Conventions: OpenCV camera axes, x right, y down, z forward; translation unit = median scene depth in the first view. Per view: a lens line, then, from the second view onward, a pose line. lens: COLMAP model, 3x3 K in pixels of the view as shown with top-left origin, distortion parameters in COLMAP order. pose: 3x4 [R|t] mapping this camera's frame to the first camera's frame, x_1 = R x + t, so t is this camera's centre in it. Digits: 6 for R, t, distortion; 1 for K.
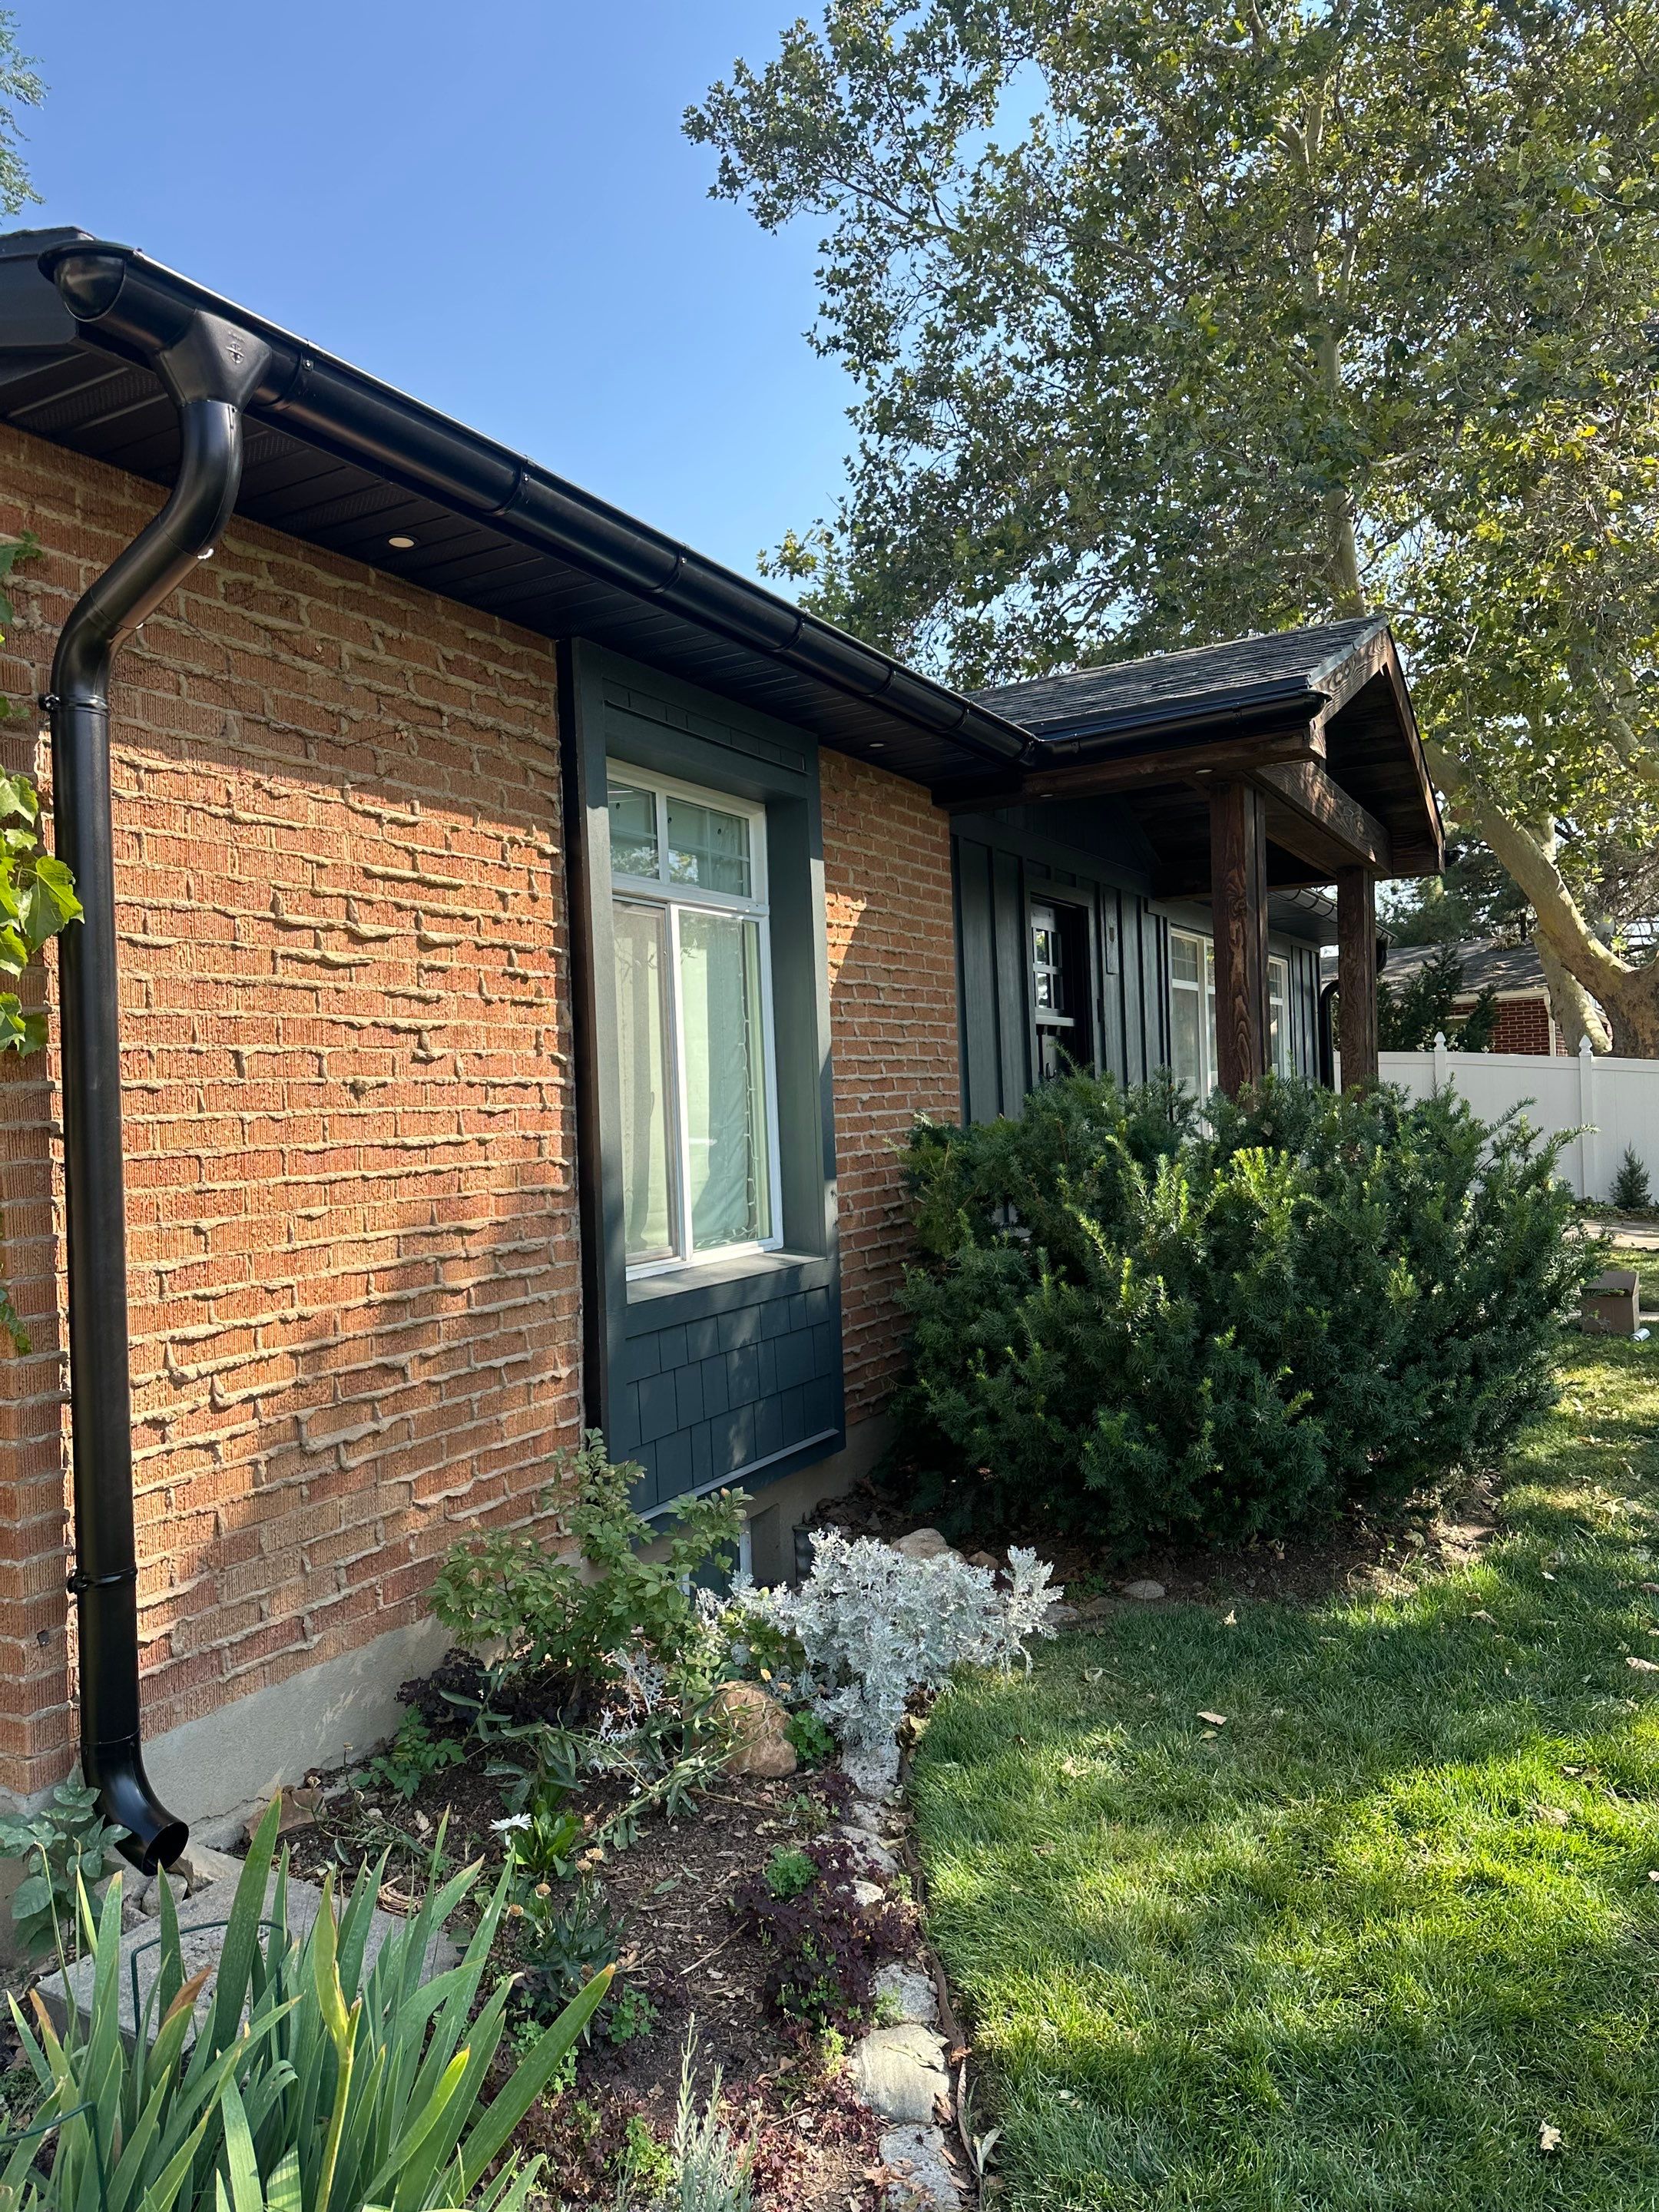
lens RADIAL K [[1536.3, 0, 829.5], [0, 1536.3, 1106.0], [0, 0, 1]] dist [0.117590, -0.192454]
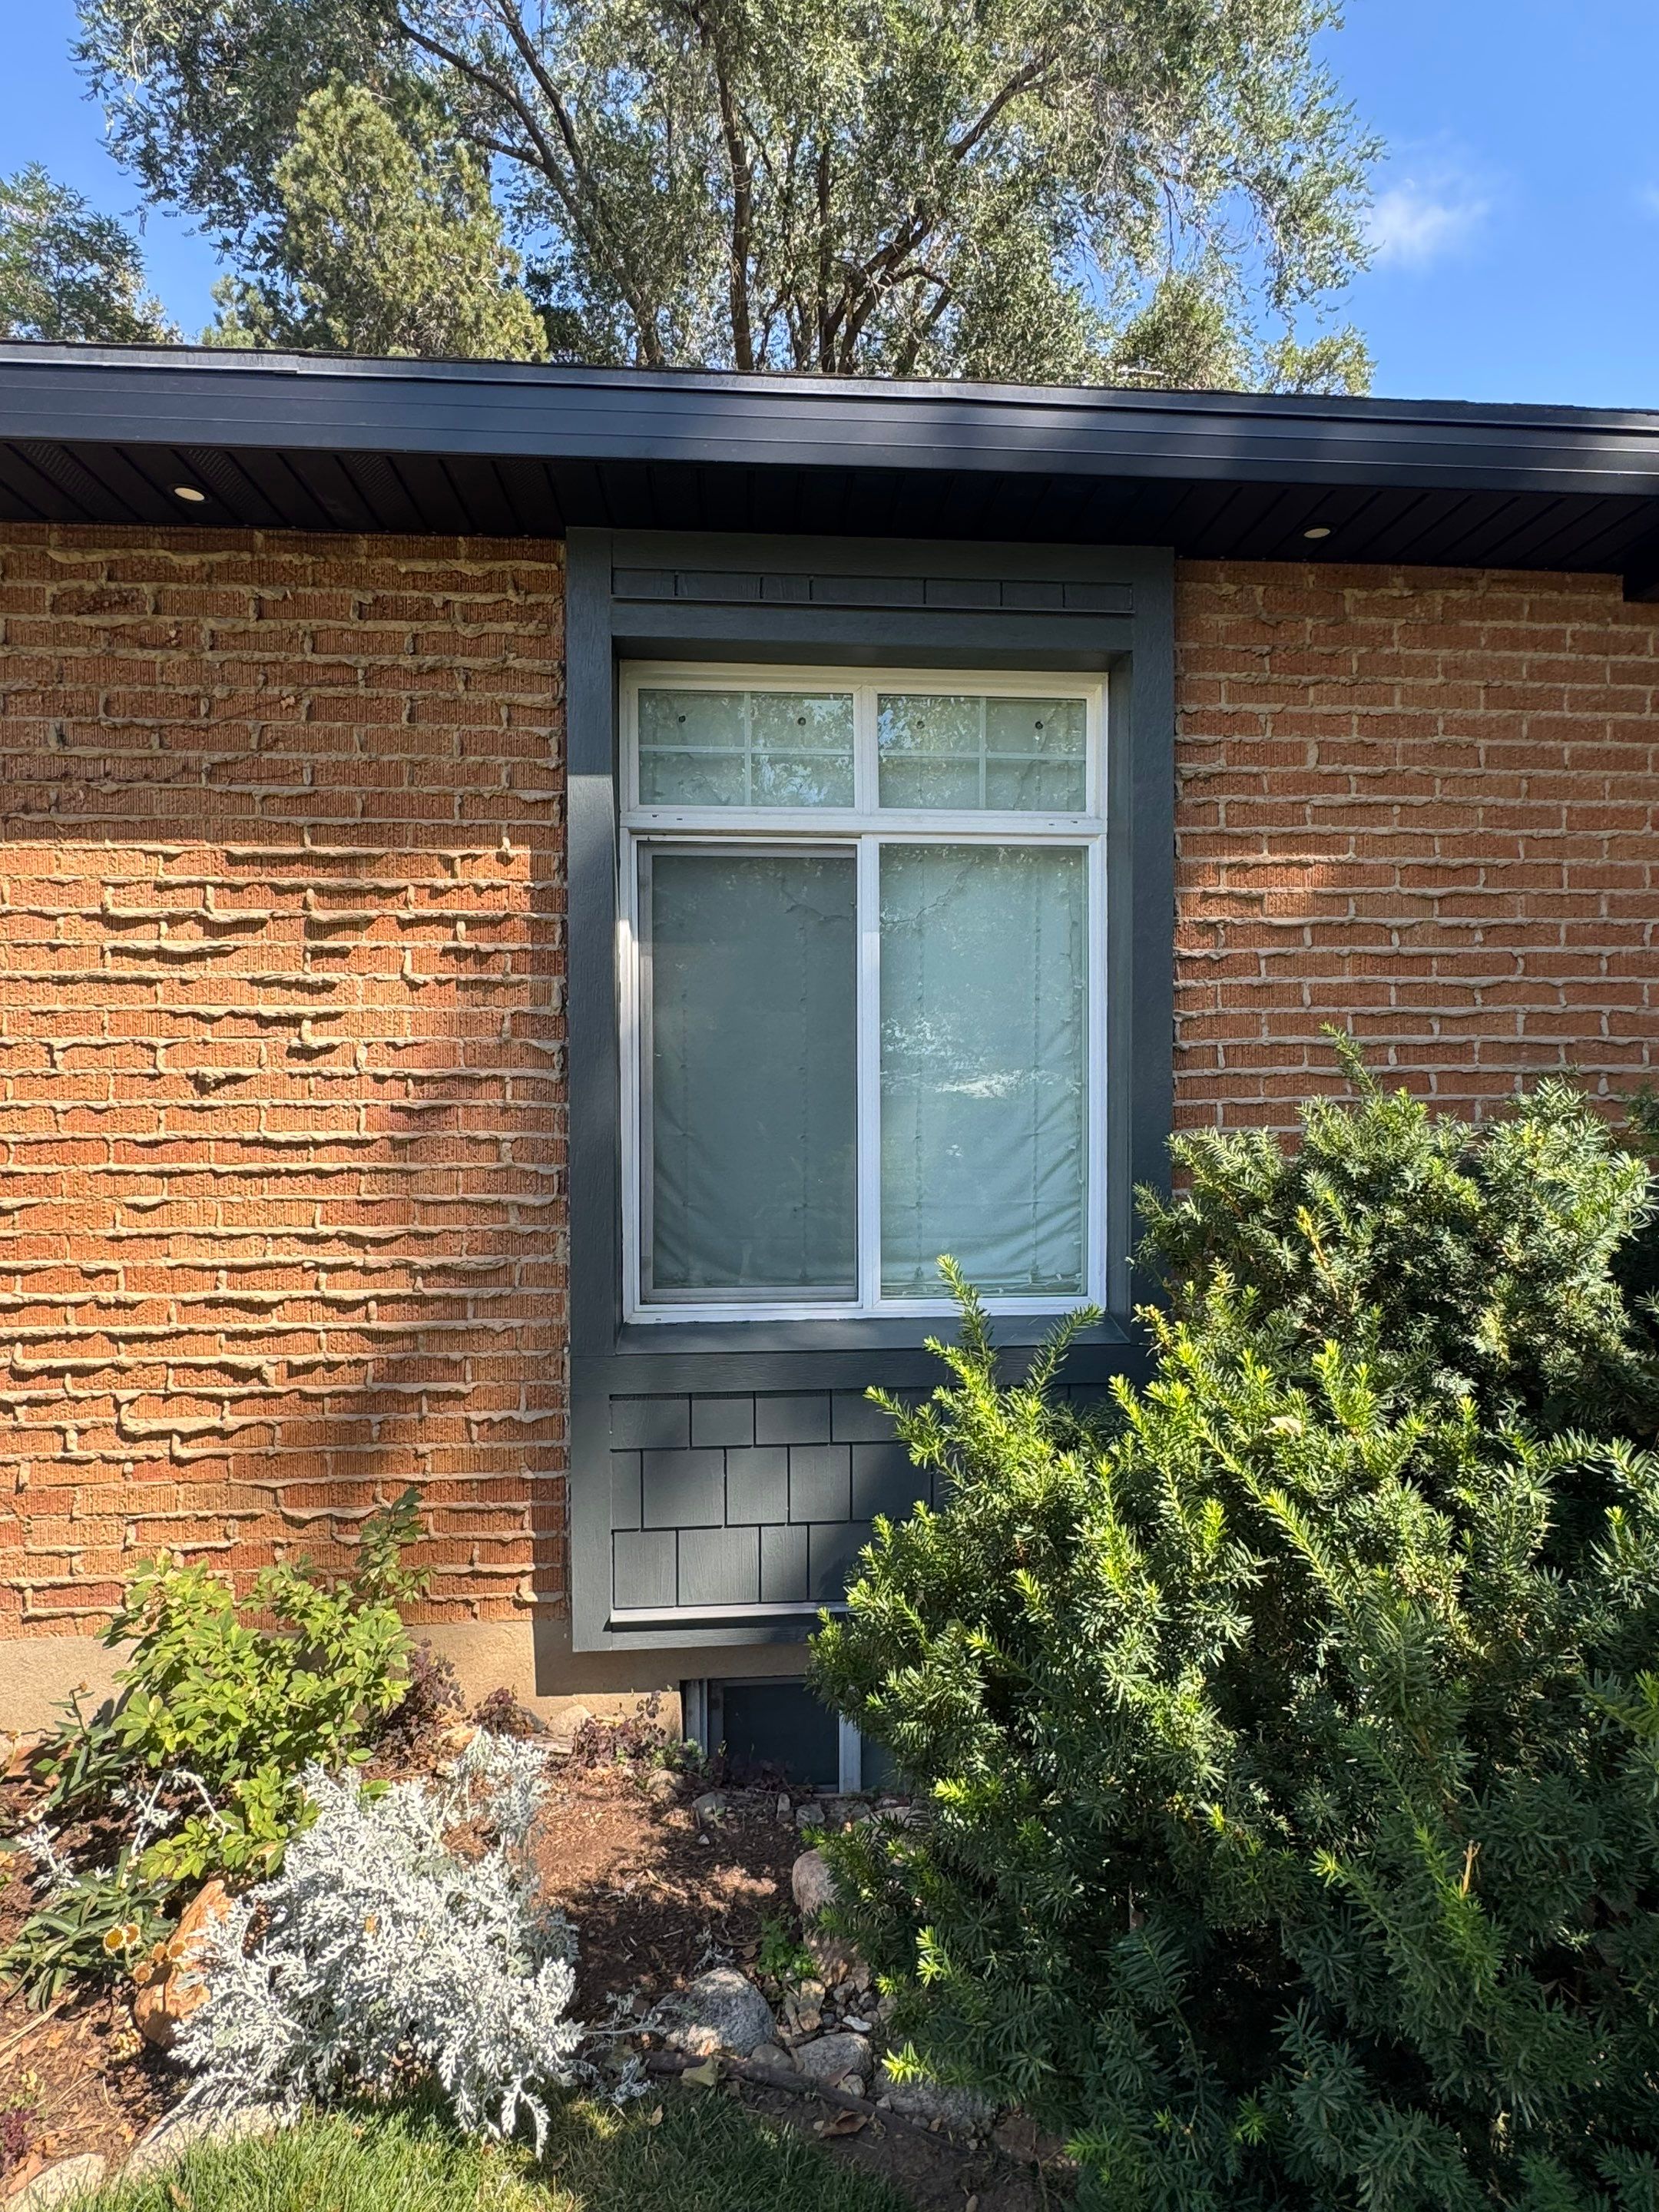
lens RADIAL K [[1267.8, 0, 840.6], [0, 1267.8, 1097.6], [0, 0, 1]] dist [-0.010266, 0.003156]
pose [[0.540842, 0.062740, -0.838781, 0.416273], [-0.022296, 0.997933, 0.060268, -0.040854], [0.840829, -0.013894, 0.541123, 0.647046]]
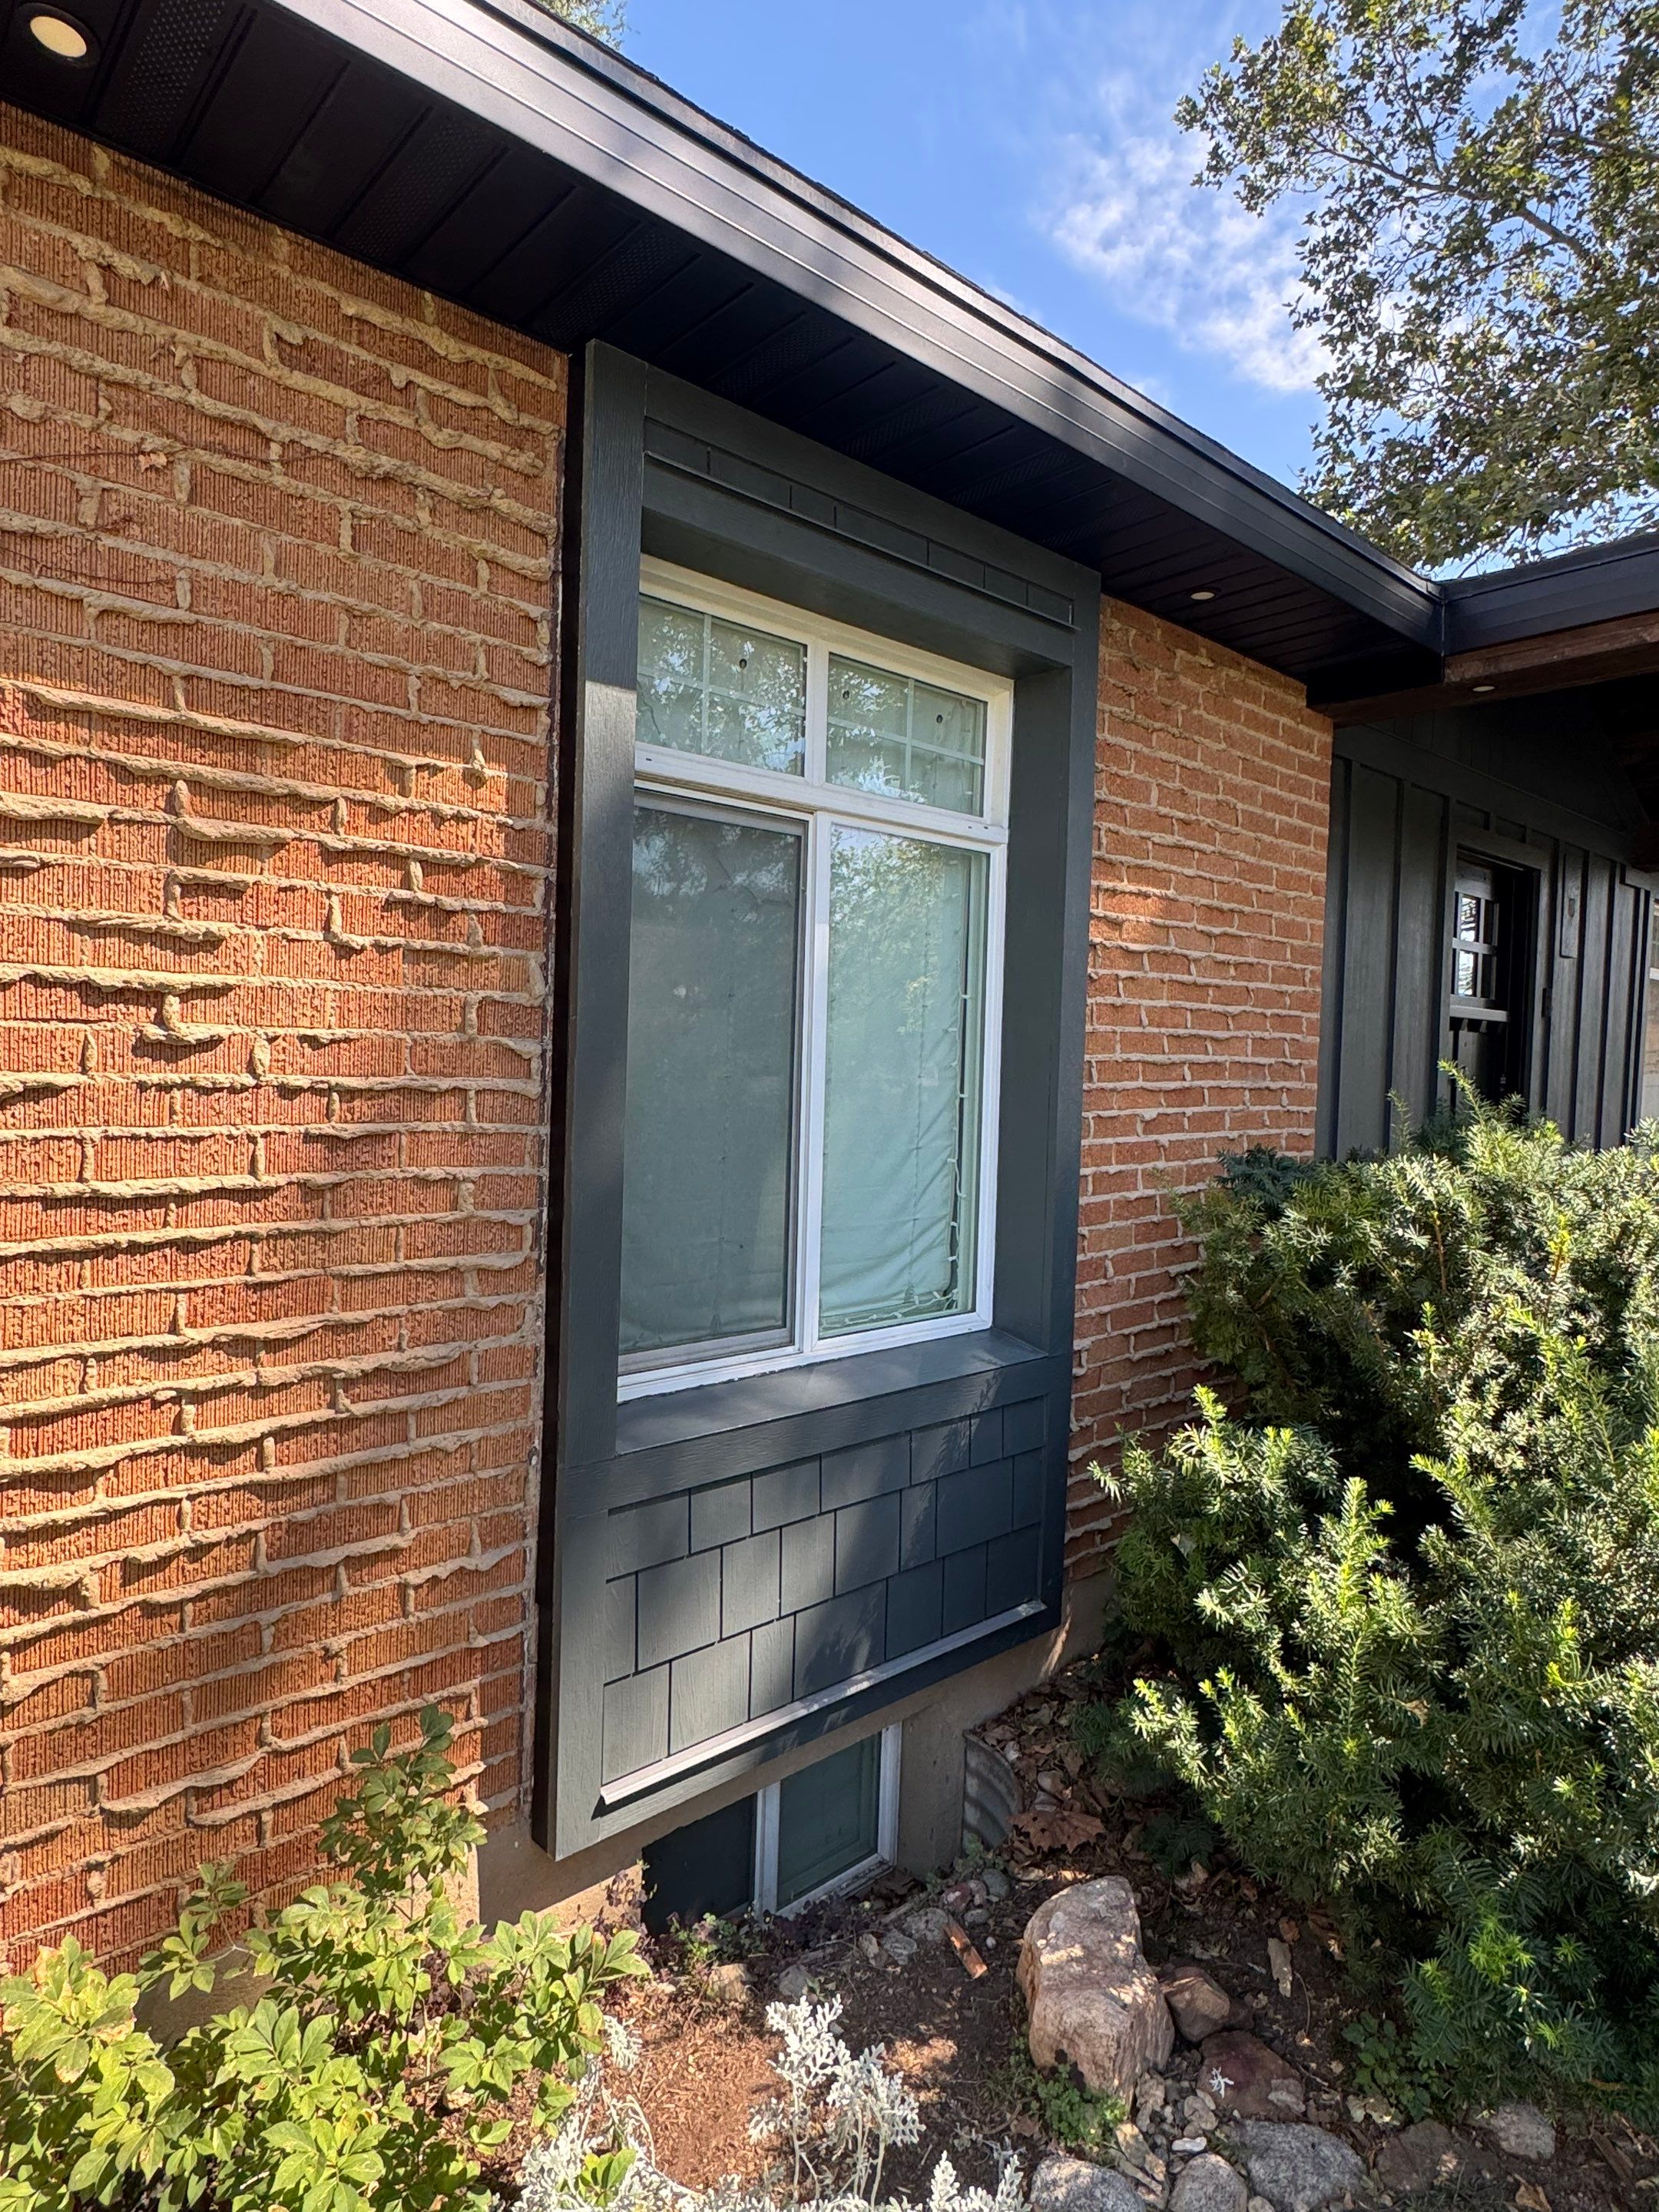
lens RADIAL K [[1267.8, 0, 840.6], [0, 1267.8, 1097.6], [0, 0, 1]] dist [-0.010266, 0.003156]
pose [[0.941377, 0.081538, -0.327356, 0.092261], [-0.068857, 0.996365, 0.050161, -0.038182], [0.330256, -0.024680, 0.943569, 0.485883]]
